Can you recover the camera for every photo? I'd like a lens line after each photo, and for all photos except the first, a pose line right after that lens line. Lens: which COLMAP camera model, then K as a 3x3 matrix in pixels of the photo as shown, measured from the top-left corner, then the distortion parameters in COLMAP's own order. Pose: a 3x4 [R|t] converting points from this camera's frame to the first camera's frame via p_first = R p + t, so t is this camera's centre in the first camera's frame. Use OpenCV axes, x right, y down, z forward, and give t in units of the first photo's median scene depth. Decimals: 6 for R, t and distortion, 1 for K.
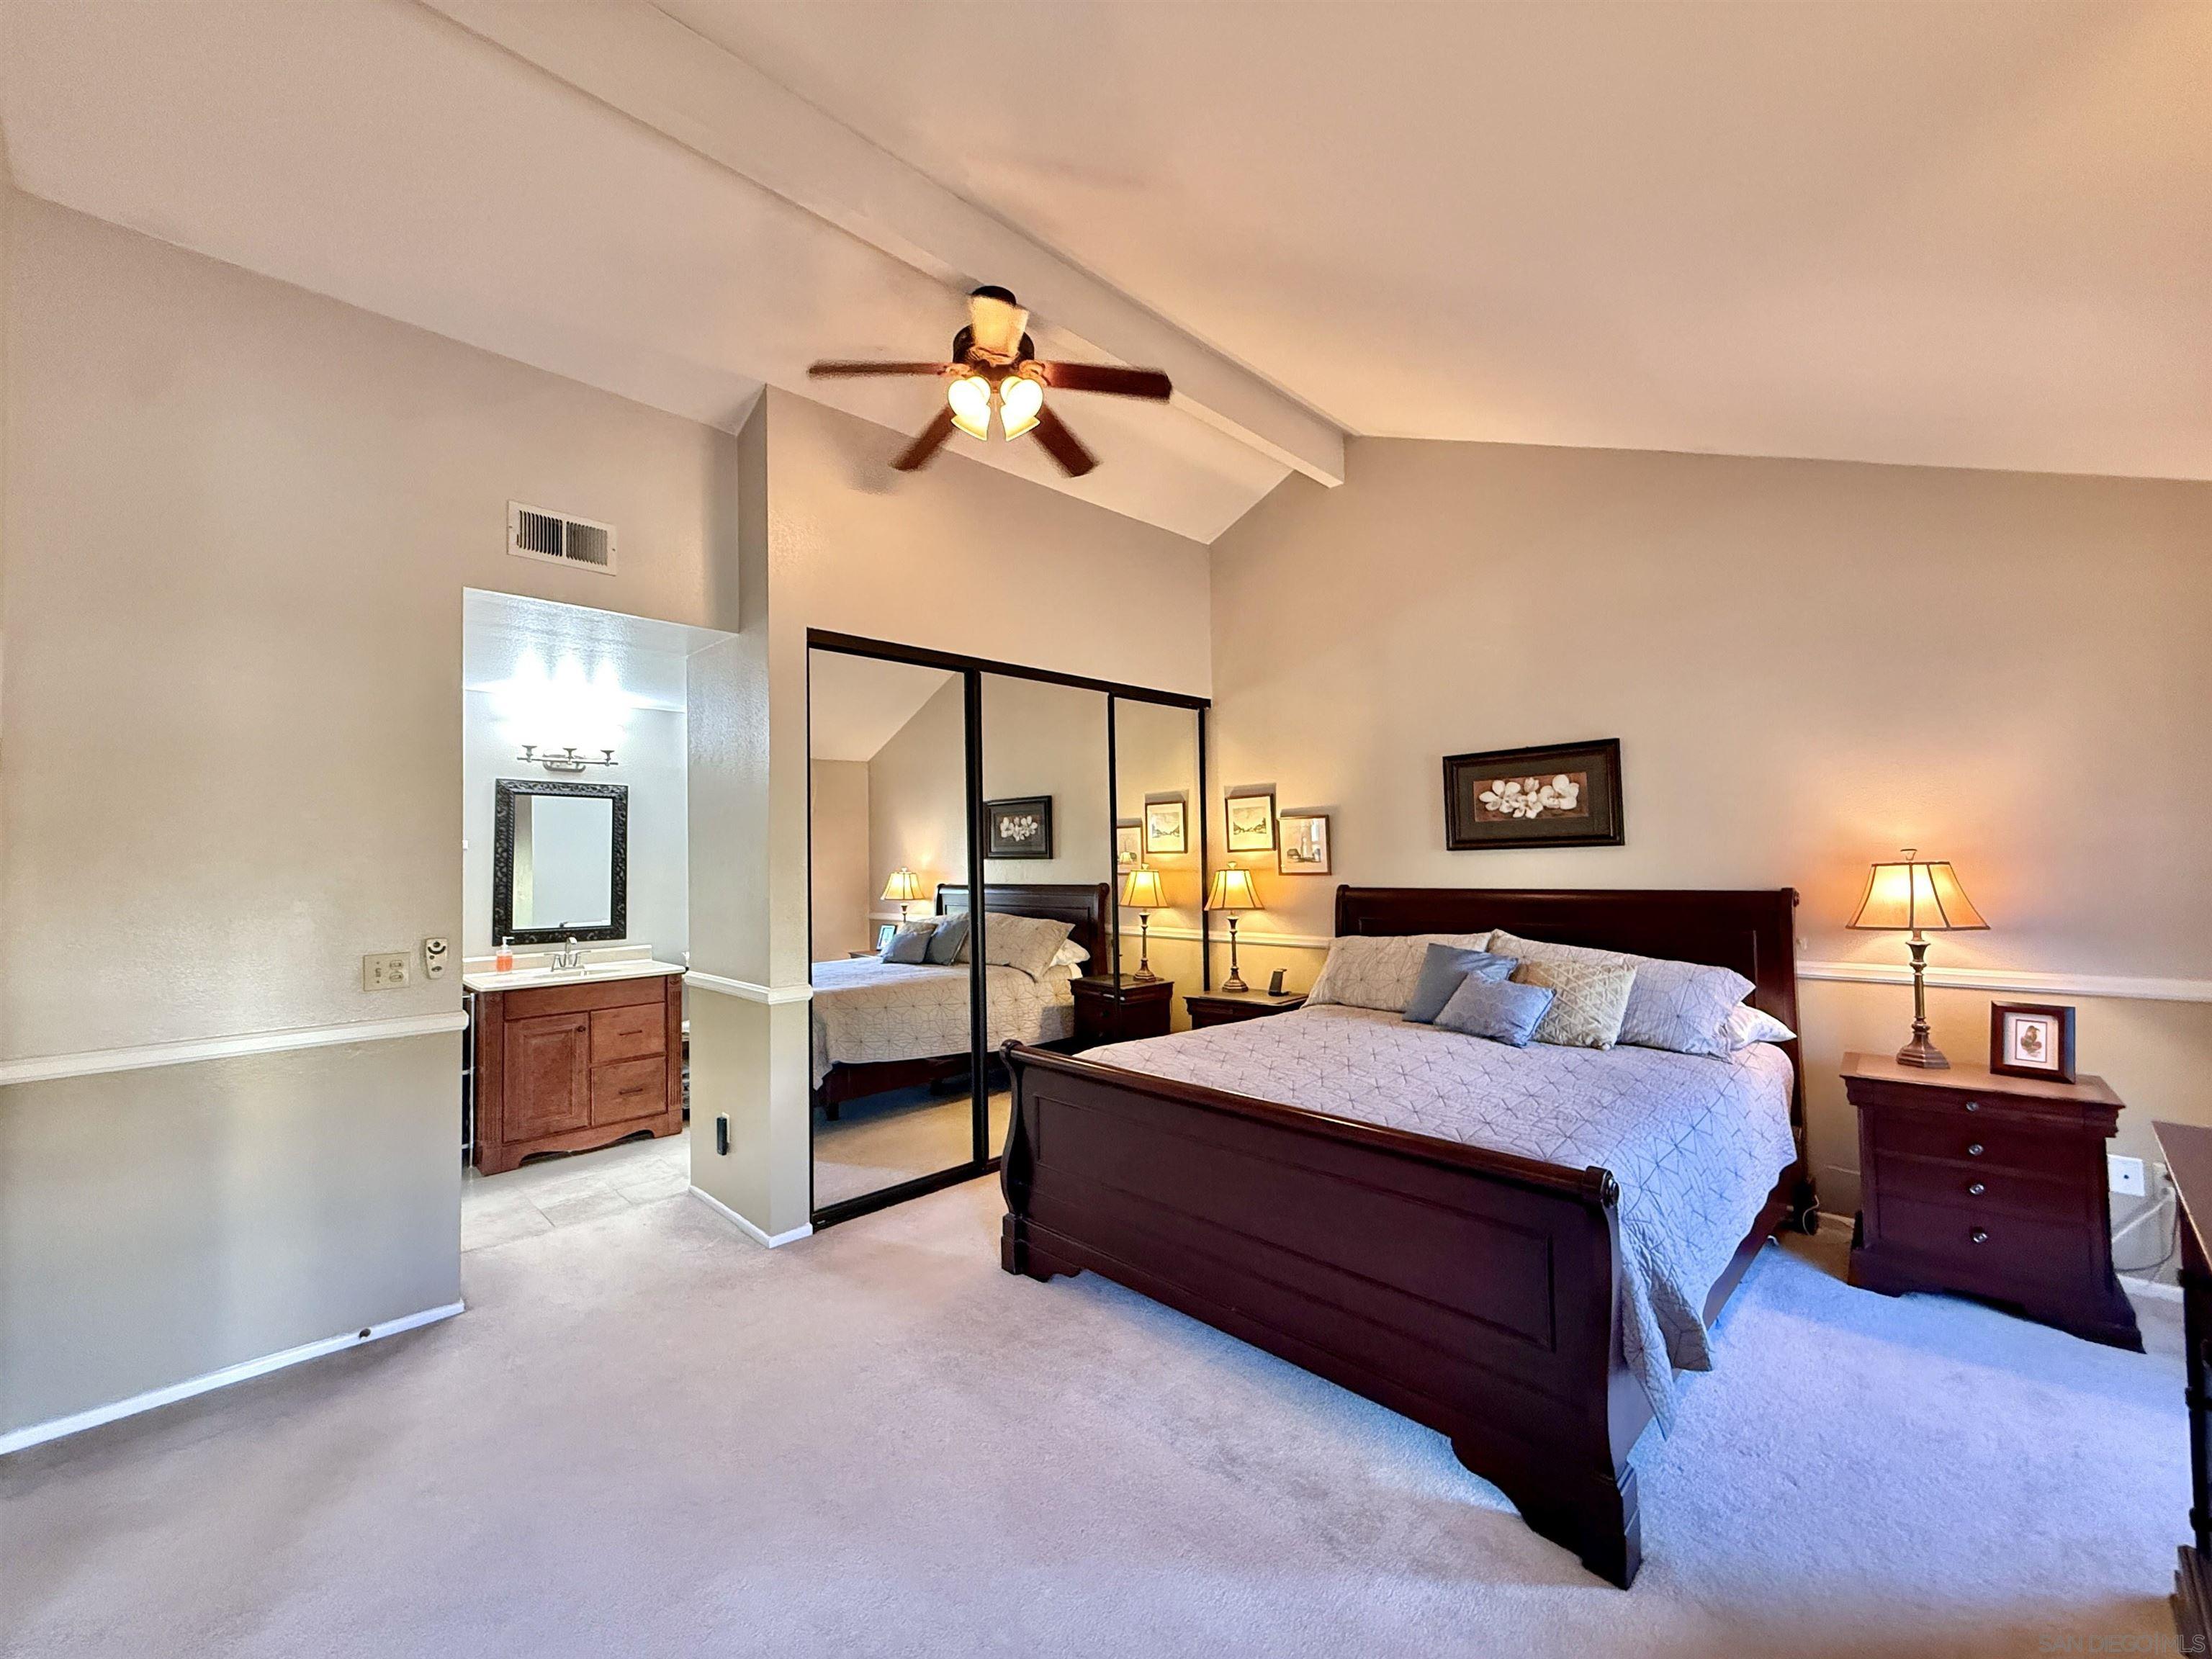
lens RADIAL K [[882.5, 0, 1096.5], [0, 882.5, 818.2], [0, 0, 1]] dist [0.001170, -0.000180]
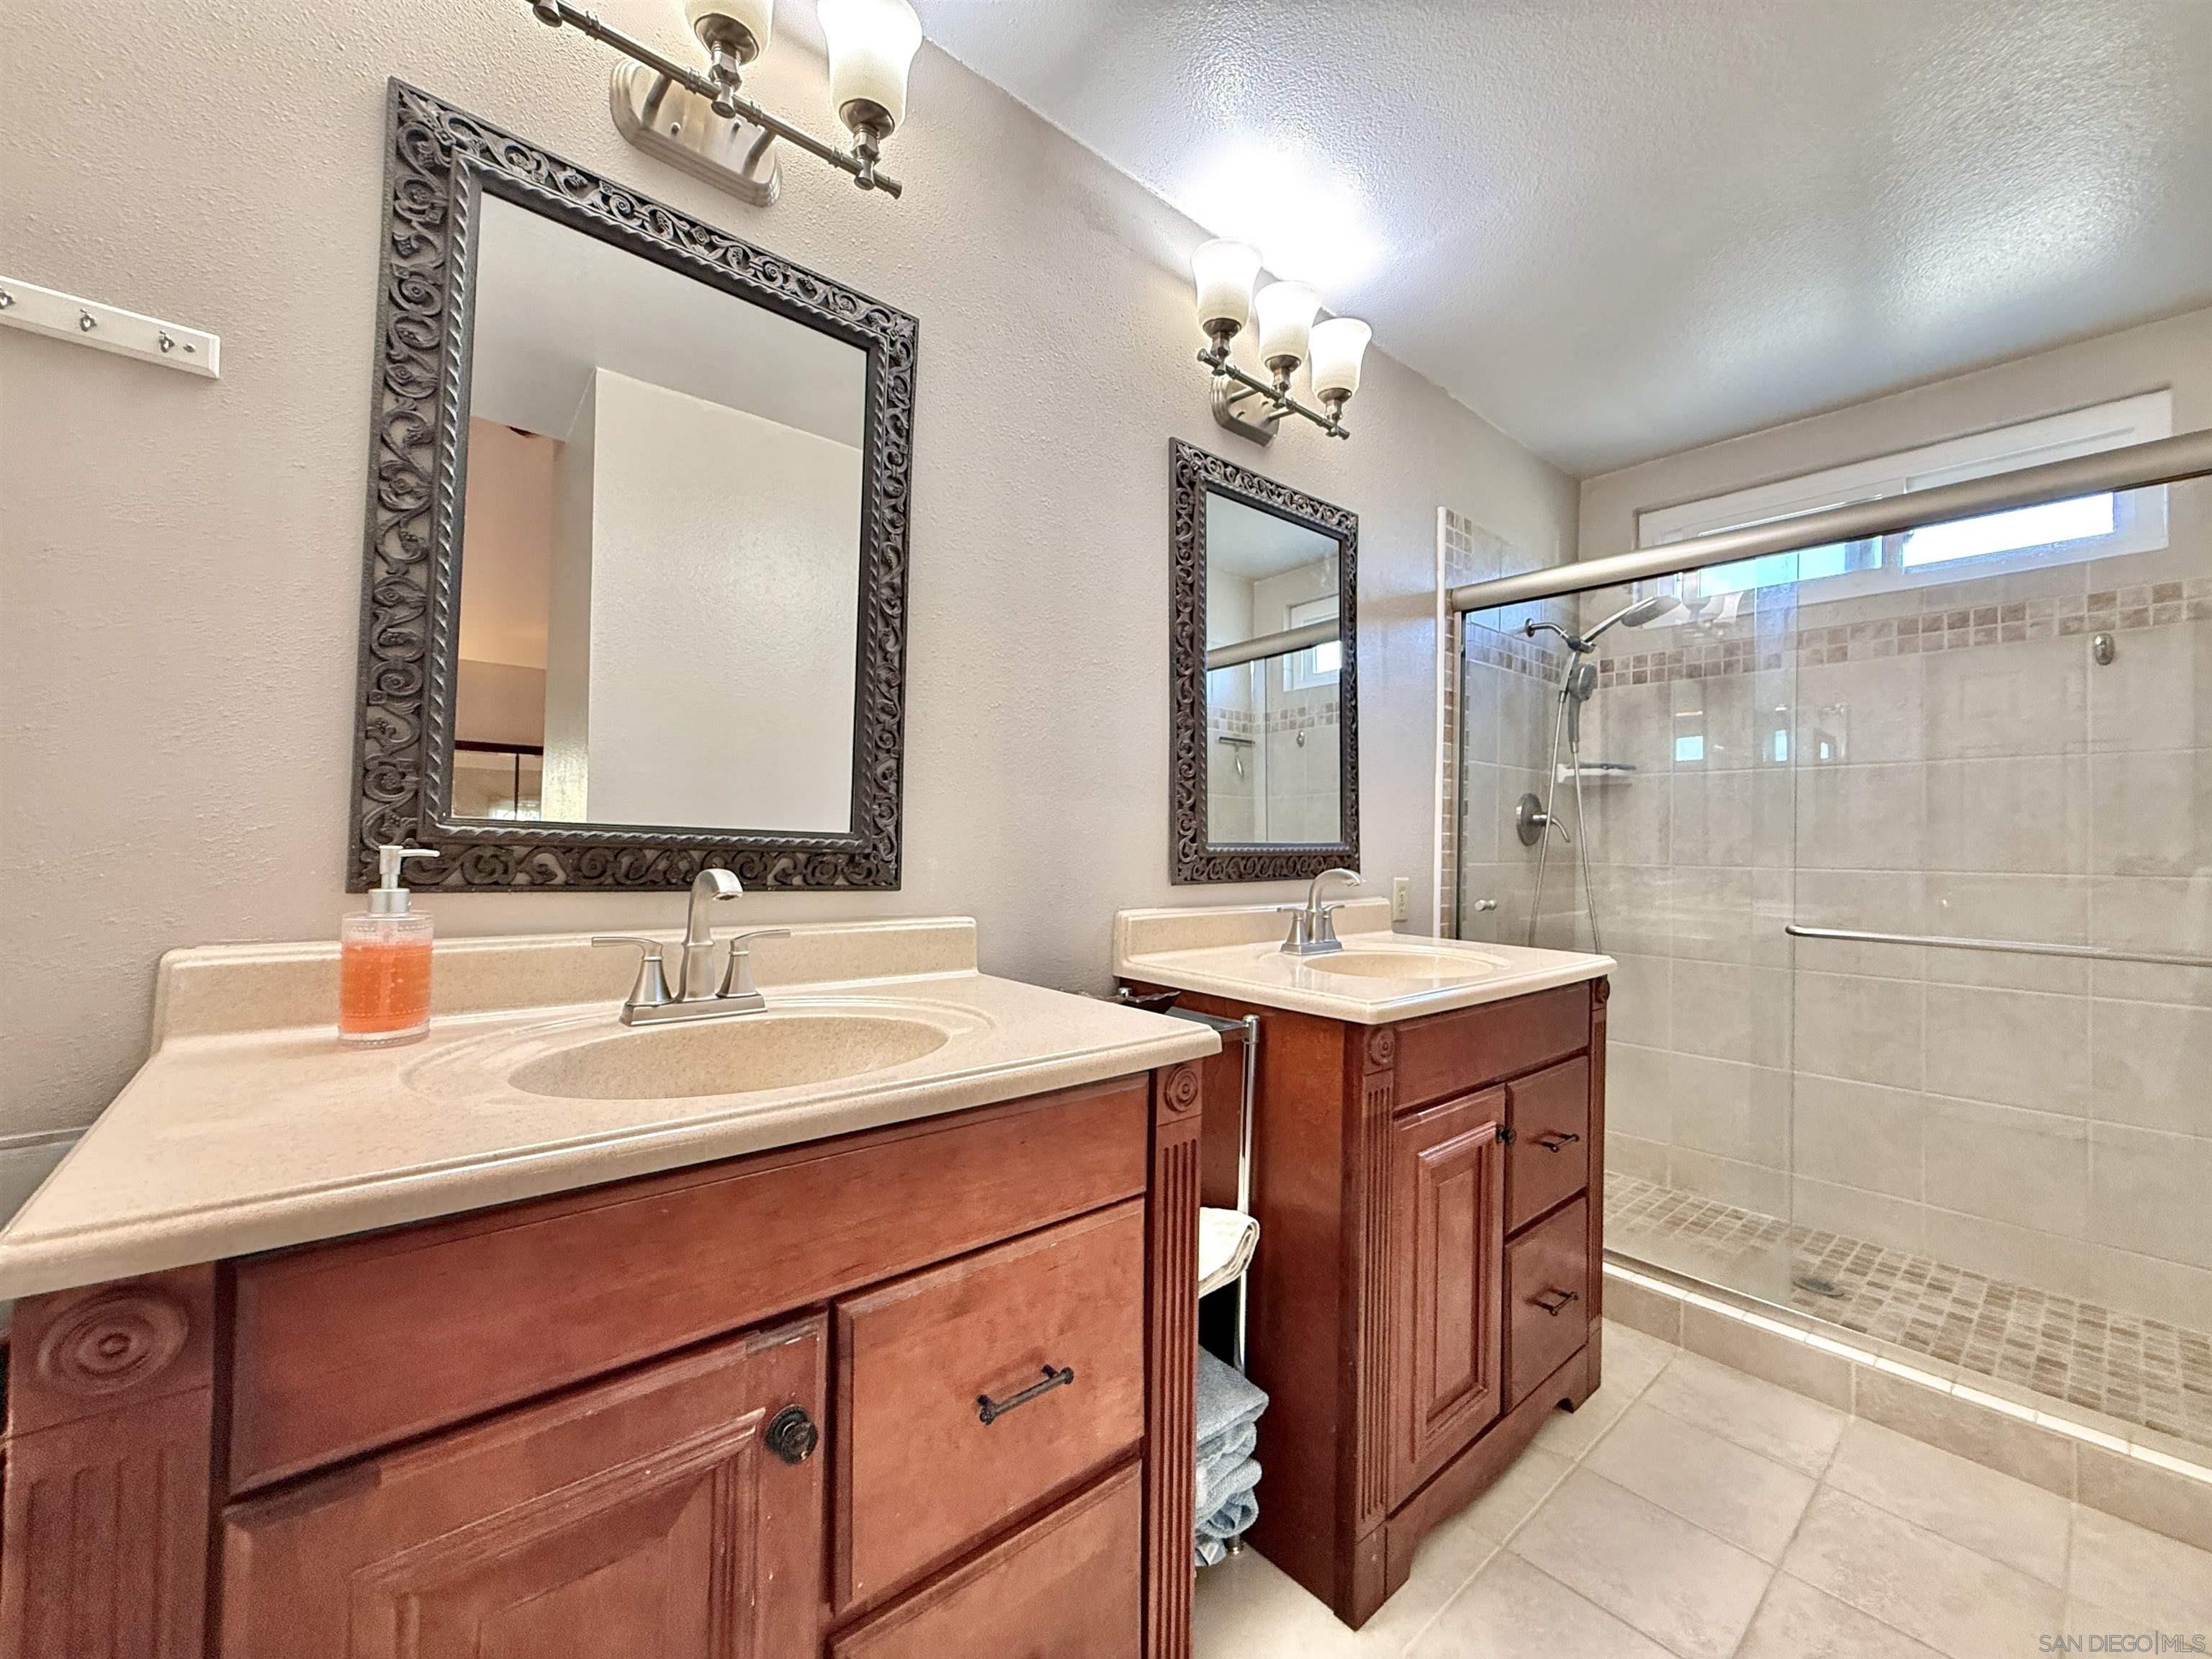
lens RADIAL K [[882.5, 0, 1098.2], [0, 882.5, 813.5], [0, 0, 1]] dist [0.001170, -0.000180]
pose [[0.996591, 0.039215, -0.072587, -0.230533], [-0.037574, 0.999009, 0.023837, 0.053464], [0.073450, -0.021028, 0.997077, 0.375110]]
